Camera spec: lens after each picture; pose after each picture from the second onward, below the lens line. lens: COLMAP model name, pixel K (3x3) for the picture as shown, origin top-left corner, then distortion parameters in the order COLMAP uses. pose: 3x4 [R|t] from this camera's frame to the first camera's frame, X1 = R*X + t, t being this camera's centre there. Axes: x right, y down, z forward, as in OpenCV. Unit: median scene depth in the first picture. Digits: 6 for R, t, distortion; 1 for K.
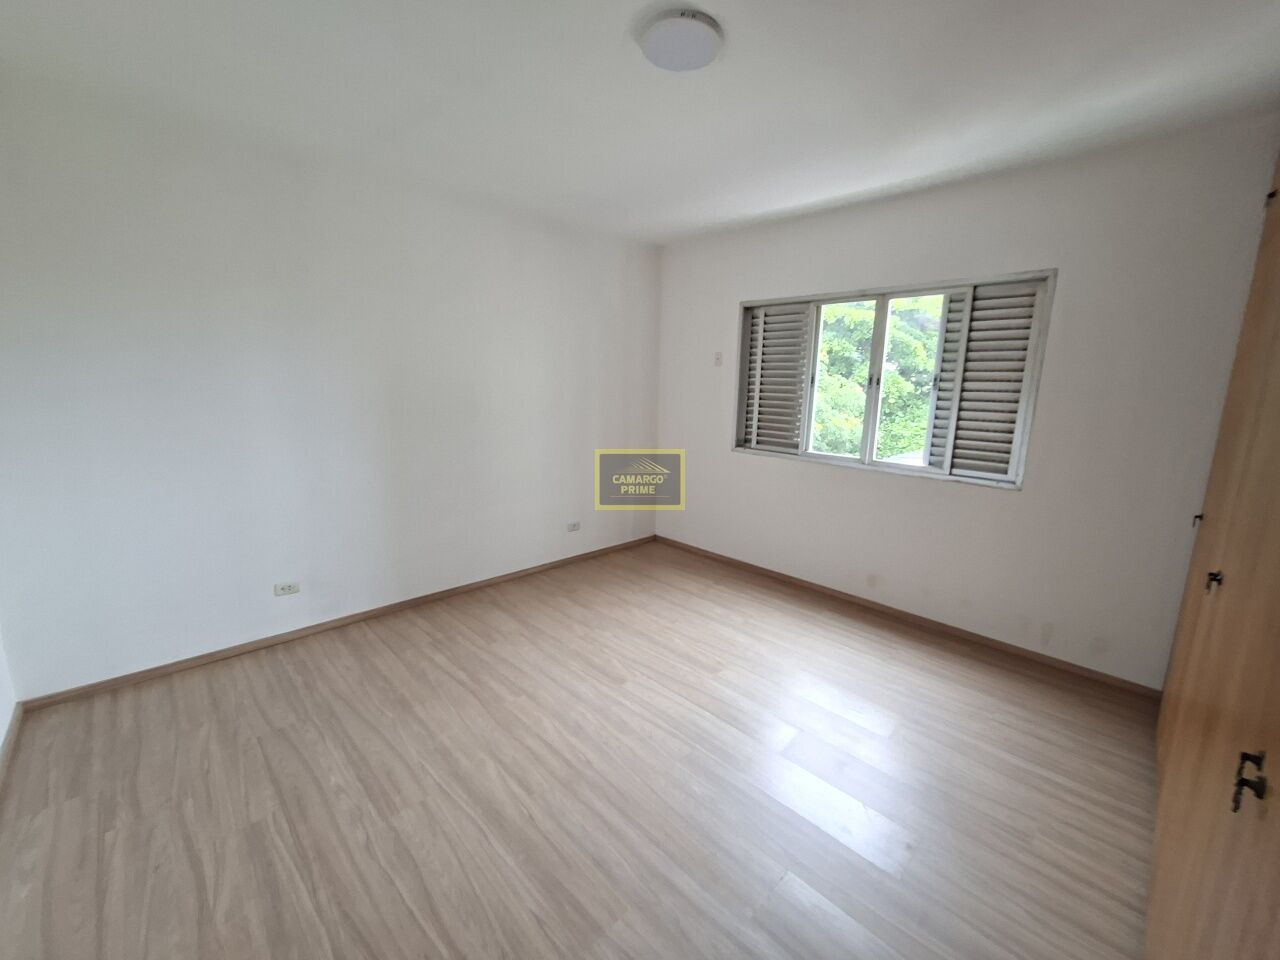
lens RADIAL K [[508.8, 0, 645.9], [0, 508.8, 479.1], [0, 0, 1]] dist [-0.003085, 0.000326]
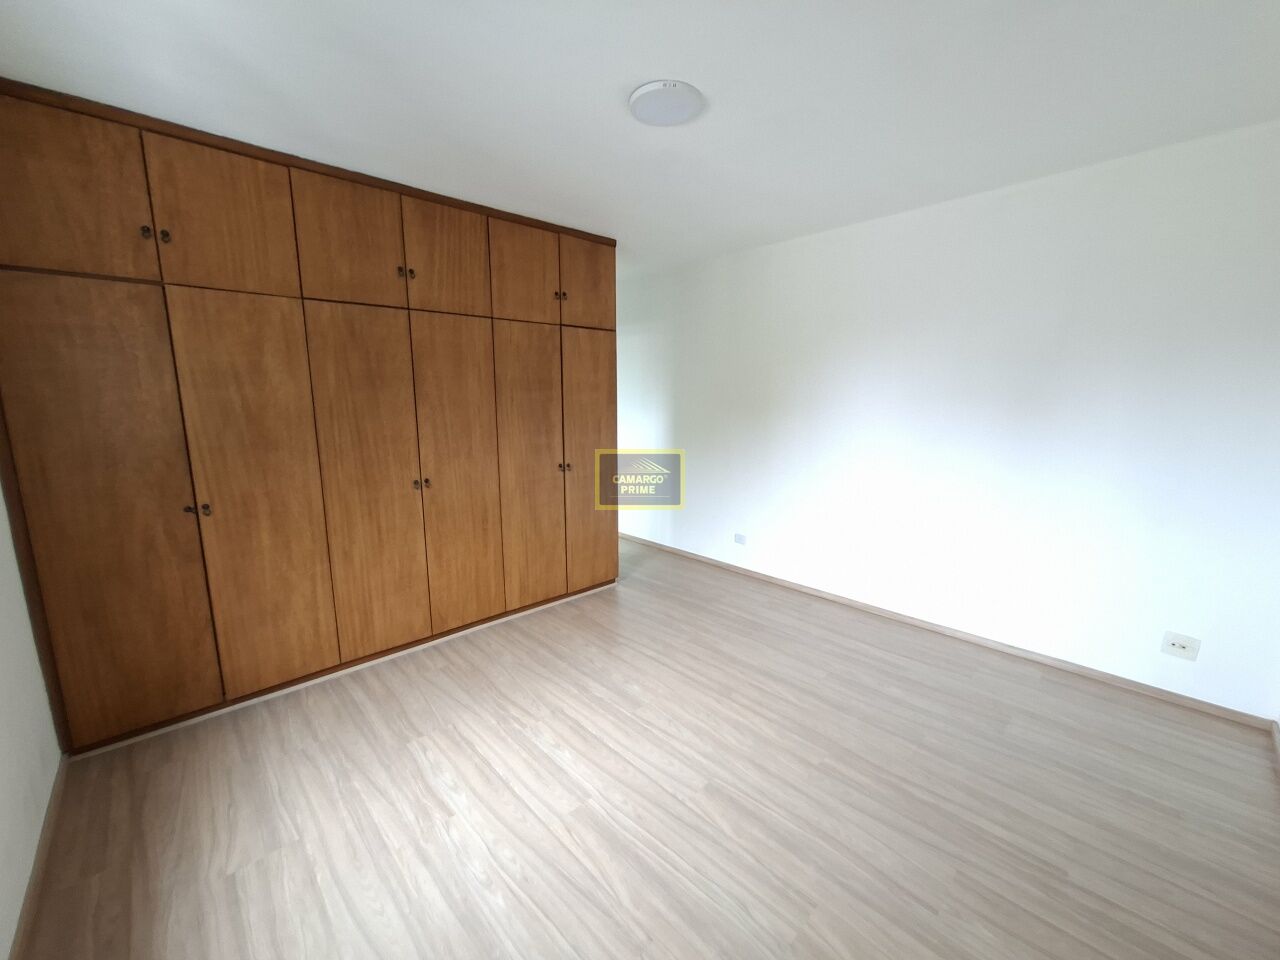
lens RADIAL K [[508.8, 0, 645.9], [0, 508.8, 479.1], [0, 0, 1]] dist [-0.003085, 0.000326]
pose [[-0.999574, -0.025752, 0.013716, 0.056835], [-0.019540, 0.939951, 0.340750, -0.348129], [-0.021668, 0.340337, -0.940054, 1.768149]]
